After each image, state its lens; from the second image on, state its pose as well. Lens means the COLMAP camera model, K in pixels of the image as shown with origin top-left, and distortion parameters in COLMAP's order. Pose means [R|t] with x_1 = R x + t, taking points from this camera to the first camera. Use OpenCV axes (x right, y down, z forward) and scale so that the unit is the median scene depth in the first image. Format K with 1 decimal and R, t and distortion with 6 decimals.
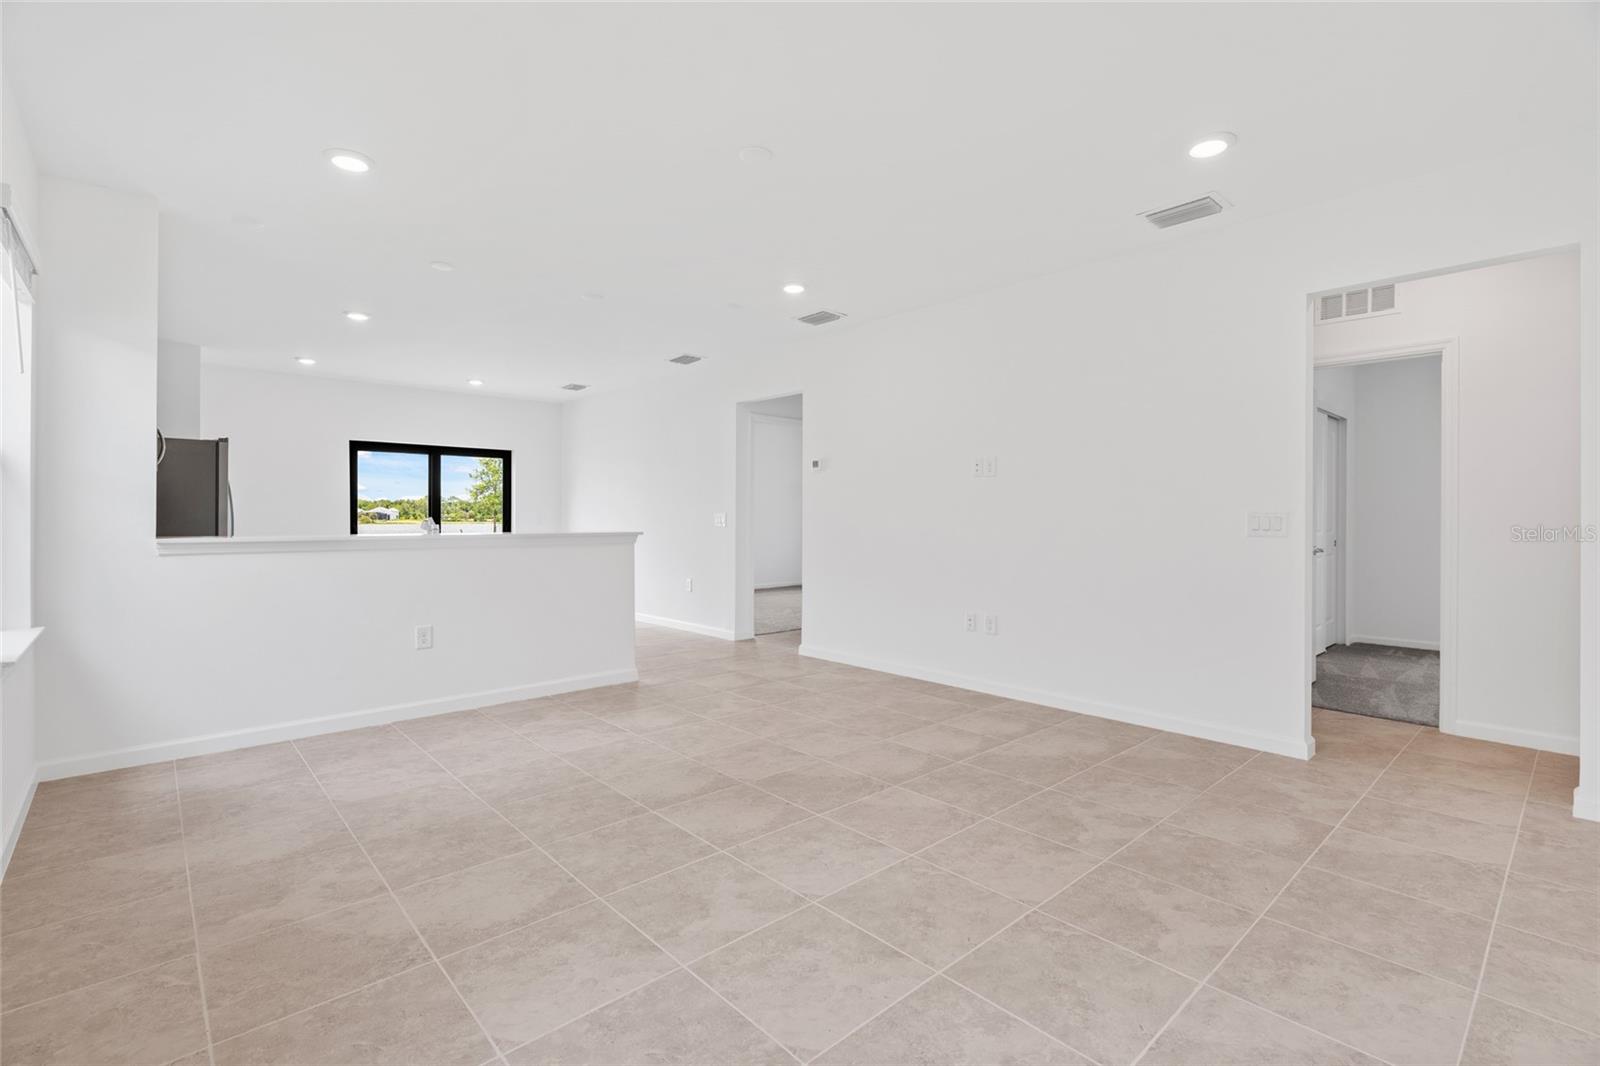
lens RADIAL K [[726.7, 0, 800.0], [0, 726.7, 533.0], [0, 0, 1]] dist [-0.000875, 0.000686]
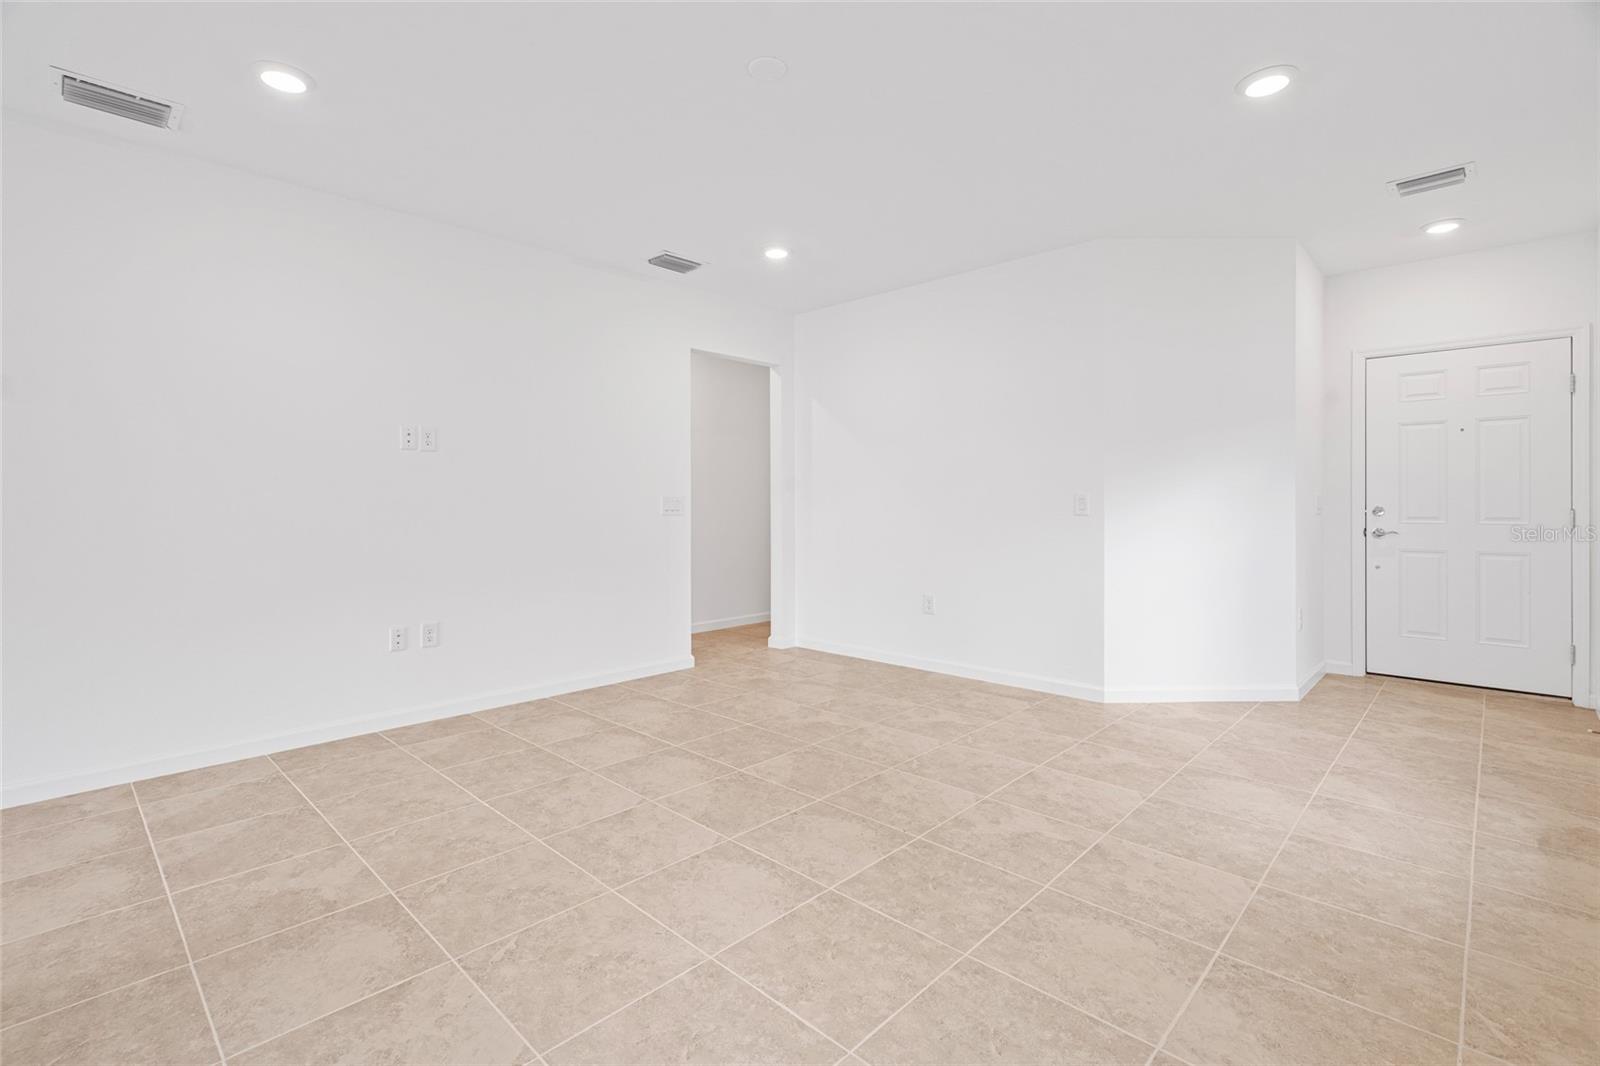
lens RADIAL K [[731.4, 0, 800.7], [0, 731.4, 505.4], [0, 0, 1]] dist [-0.002098, 0.000012]
pose [[-0.071183, -0.004355, 0.997454, -0.939219], [0.023593, 0.999703, 0.006048, -0.019847], [-0.997184, 0.023964, -0.071059, 1.055765]]
